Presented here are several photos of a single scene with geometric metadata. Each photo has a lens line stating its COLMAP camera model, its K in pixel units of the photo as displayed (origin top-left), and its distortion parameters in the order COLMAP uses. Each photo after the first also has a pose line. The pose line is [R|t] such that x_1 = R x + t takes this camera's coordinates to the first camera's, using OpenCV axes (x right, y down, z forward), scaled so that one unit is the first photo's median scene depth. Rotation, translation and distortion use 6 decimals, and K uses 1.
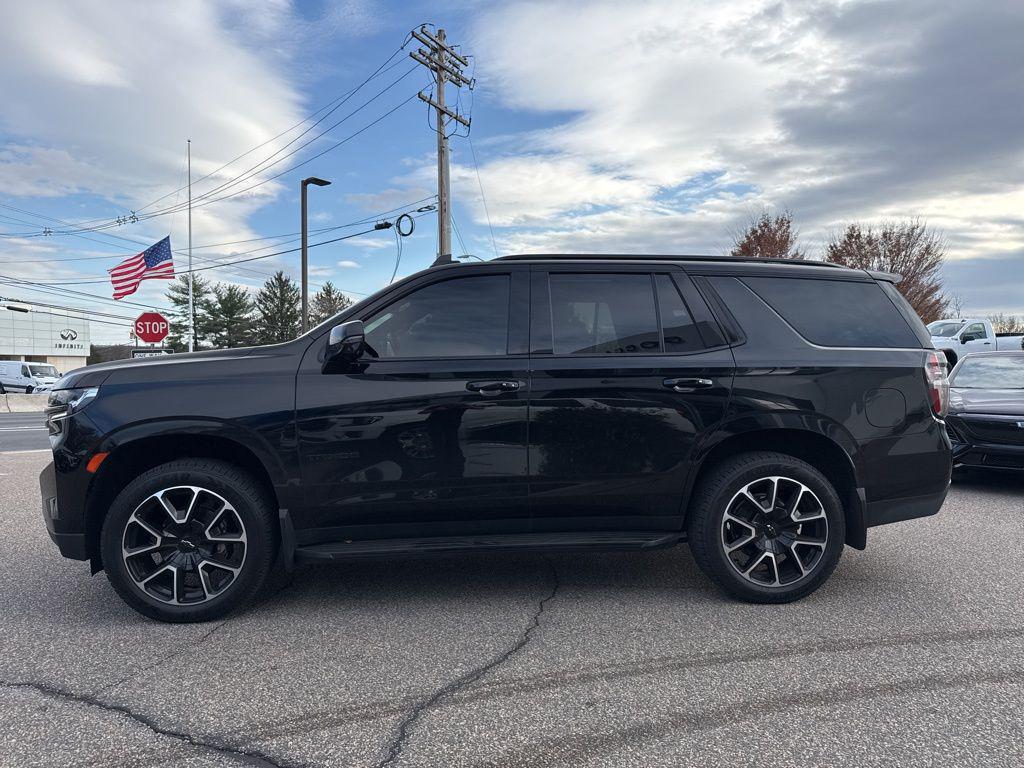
lens RADIAL K [[771.6, 0, 505.6], [0, 771.6, 374.3], [0, 0, 1]] dist [0.054435, -0.080049]
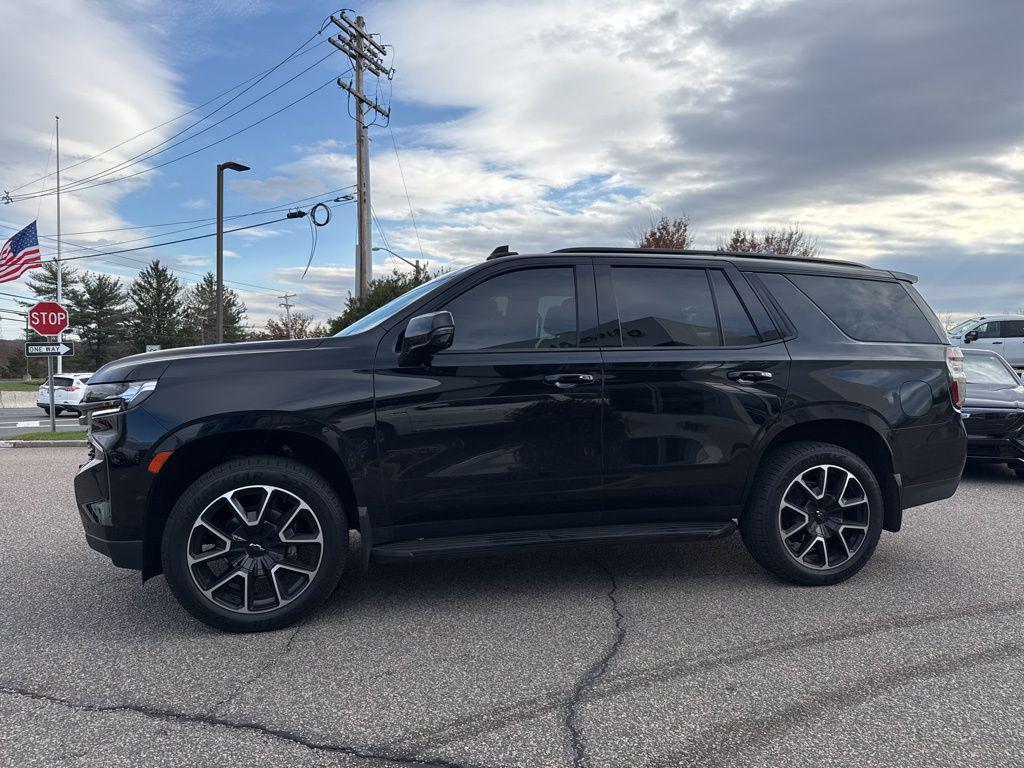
lens RADIAL K [[771.6, 0, 505.6], [0, 771.6, 374.3], [0, 0, 1]] dist [0.054435, -0.080049]
pose [[0.987821, -0.000004, 0.155595, -0.064961], [-0.000736, 0.999989, 0.004701, 0.001240], [-0.155593, -0.004758, 0.987810, 0.007594]]
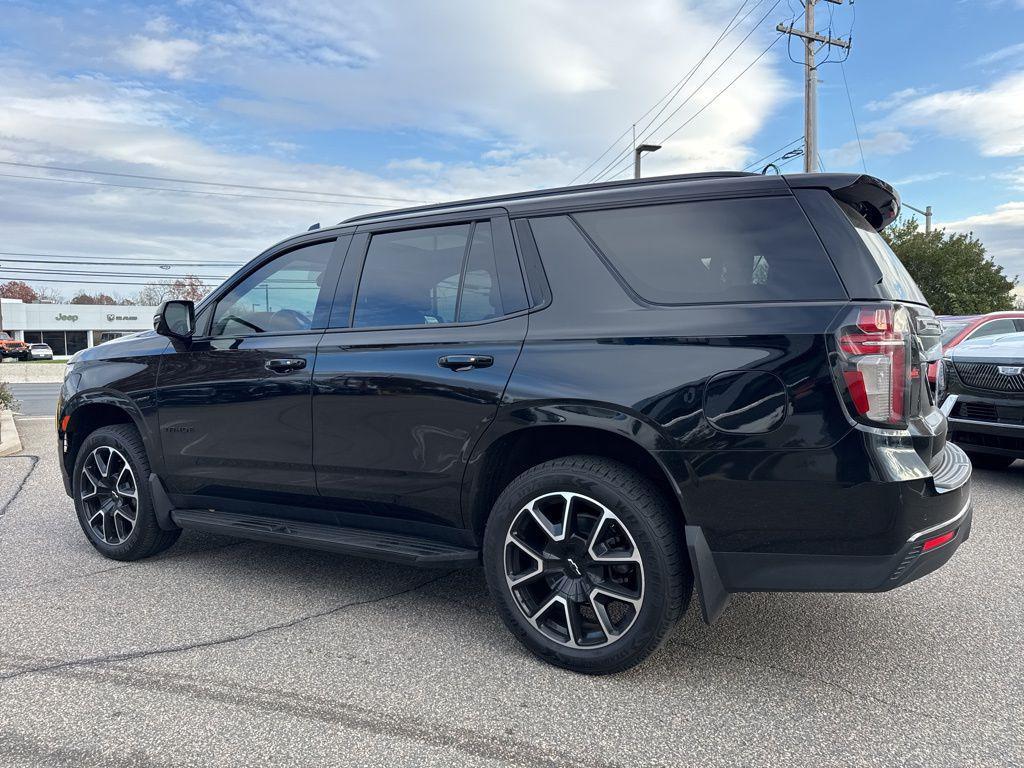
lens RADIAL K [[752.7, 0, 478.0], [0, 752.7, 362.8], [0, 0, 1]] dist [0.053941, -0.078080]
pose [[0.783085, 0.005447, -0.621890, 0.189040], [0.012057, 0.999641, 0.023938, -0.001102], [0.621797, -0.026244, 0.782738, 0.109662]]
